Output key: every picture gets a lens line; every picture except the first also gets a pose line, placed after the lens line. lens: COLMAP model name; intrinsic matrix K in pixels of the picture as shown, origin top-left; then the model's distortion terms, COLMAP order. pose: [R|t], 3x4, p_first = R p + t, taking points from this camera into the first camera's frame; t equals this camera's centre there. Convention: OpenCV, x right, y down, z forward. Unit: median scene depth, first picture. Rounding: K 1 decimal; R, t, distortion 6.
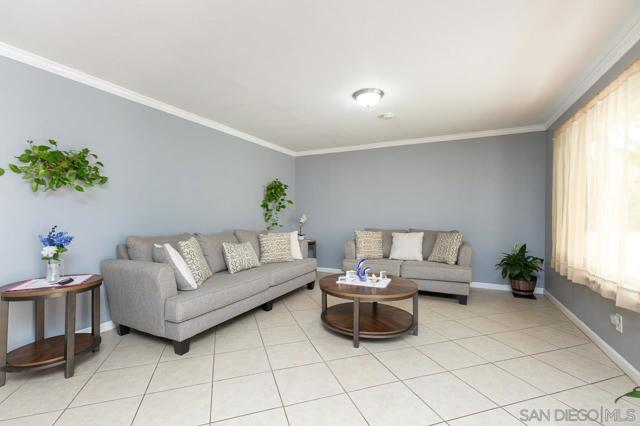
lens RADIAL K [[290.4, 0, 320.0], [0, 290.4, 213.0], [0, 0, 1]] dist [0.044329, -0.000143]
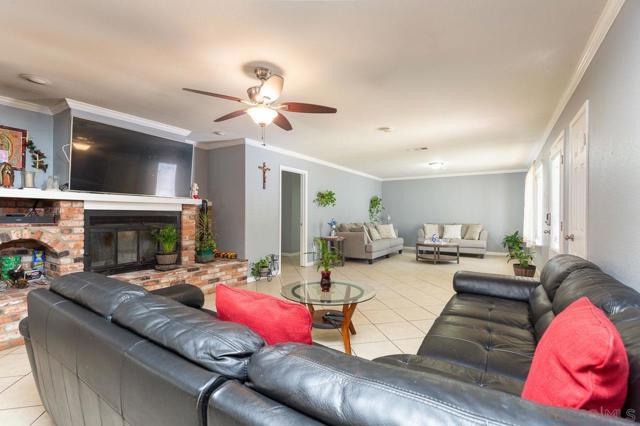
lens RADIAL K [[290.4, 0, 320.0], [0, 290.4, 213.0], [0, 0, 1]] dist [0.044329, -0.000143]
pose [[0.993907, -0.000814, -0.110222, -0.363576], [0.000667, 0.999999, -0.001373, -0.008609], [0.110223, 0.001291, 0.993906, -1.032553]]
